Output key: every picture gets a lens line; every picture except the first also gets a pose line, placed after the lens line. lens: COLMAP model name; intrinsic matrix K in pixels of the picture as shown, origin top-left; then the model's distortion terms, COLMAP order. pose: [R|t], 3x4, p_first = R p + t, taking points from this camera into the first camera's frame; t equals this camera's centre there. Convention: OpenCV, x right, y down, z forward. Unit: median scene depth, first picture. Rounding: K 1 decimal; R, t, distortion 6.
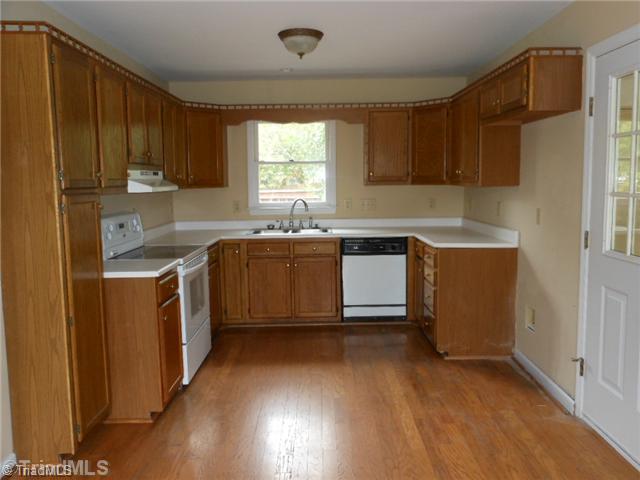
lens RADIAL K [[510.9, 0, 316.0], [0, 510.9, 233.4], [0, 0, 1]] dist [0.005439, -0.031873]
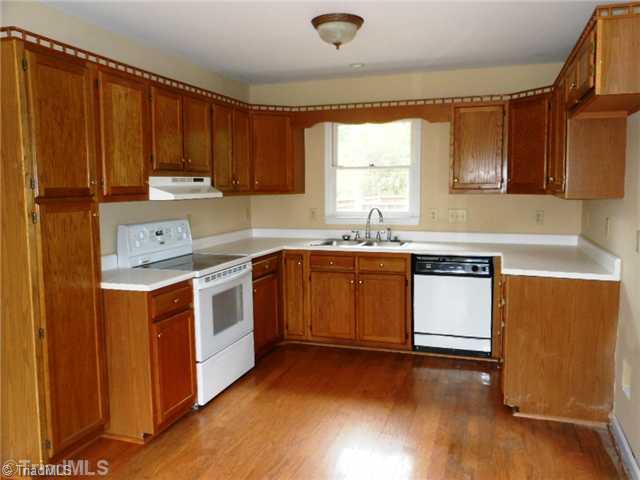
lens RADIAL K [[510.9, 0, 322.8], [0, 510.9, 233.3], [0, 0, 1]] dist [0.005439, -0.031873]
pose [[0.949892, 0.036406, -0.310449, 0.205734], [-0.038356, 0.999264, -0.000176, -0.024520], [0.310215, 0.012075, 0.950590, 0.151226]]
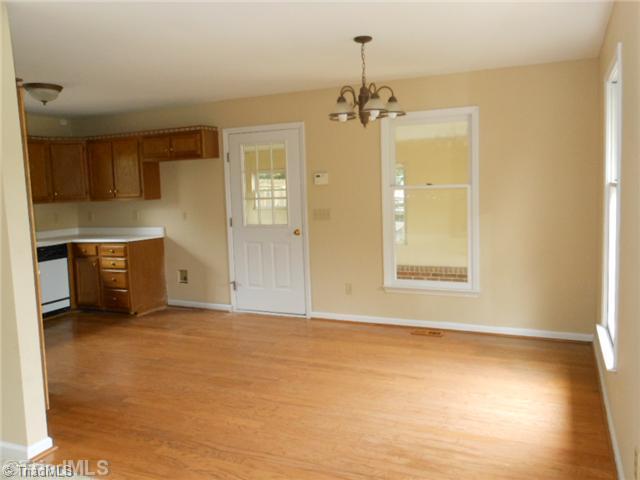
lens RADIAL K [[510.9, 0, 319.3], [0, 510.9, 241.3], [0, 0, 1]] dist [0.005439, -0.031873]
pose [[0.381259, -0.101847, 0.918841, -0.889200], [0.128907, 0.990060, 0.056253, 0.014344], [-0.915437, 0.096998, 0.390598, -0.083803]]
